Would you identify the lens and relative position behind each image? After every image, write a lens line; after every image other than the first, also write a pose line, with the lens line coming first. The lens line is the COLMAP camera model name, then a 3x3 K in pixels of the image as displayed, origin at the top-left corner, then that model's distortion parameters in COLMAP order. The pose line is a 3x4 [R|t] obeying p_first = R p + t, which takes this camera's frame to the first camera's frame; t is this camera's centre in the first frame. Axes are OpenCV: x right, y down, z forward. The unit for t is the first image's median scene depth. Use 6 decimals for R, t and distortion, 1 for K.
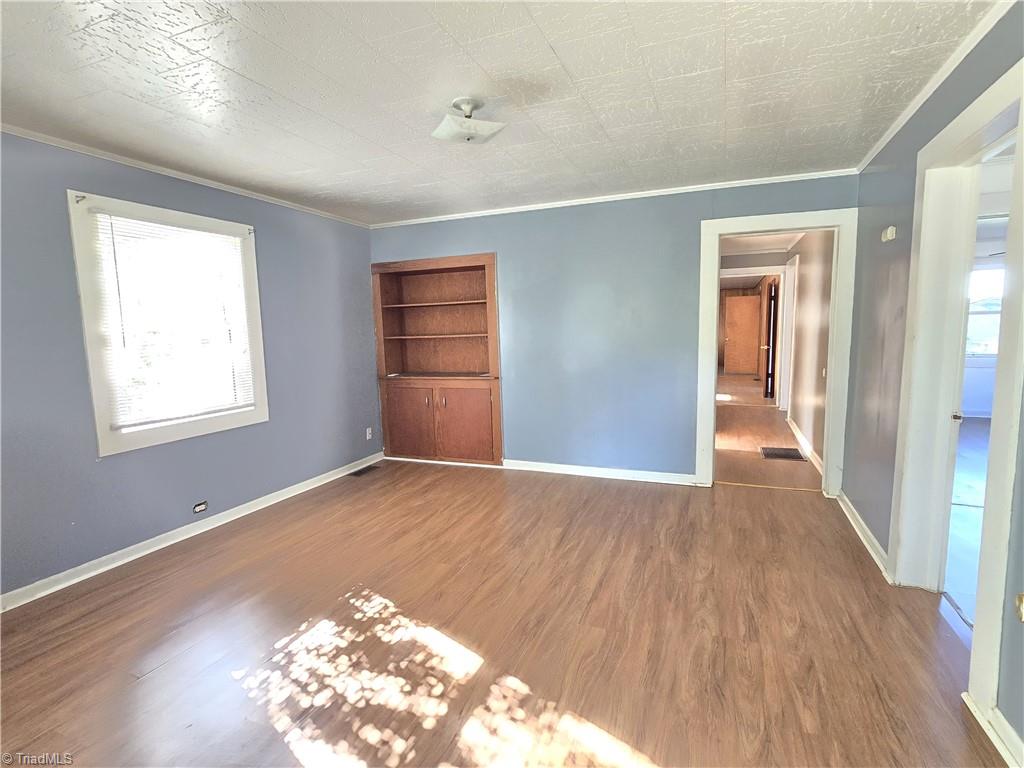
lens RADIAL K [[499.5, 0, 521.4], [0, 499.5, 384.2], [0, 0, 1]] dist [-0.004571, 0.002651]
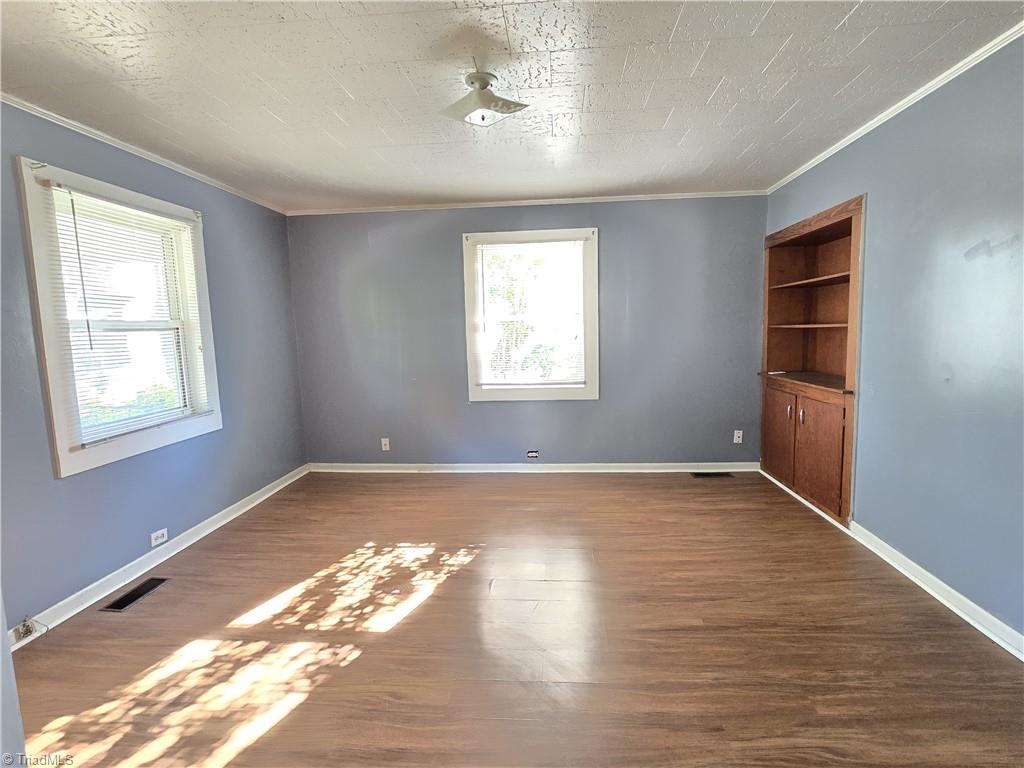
lens RADIAL K [[499.5, 0, 521.1], [0, 499.5, 385.0], [0, 0, 1]] dist [-0.004571, 0.002651]
pose [[0.310259, 0.124539, -0.942459, 0.536391], [-0.089727, 0.990792, 0.101387, -0.062104], [0.946408, 0.053108, 0.318576, 0.500018]]
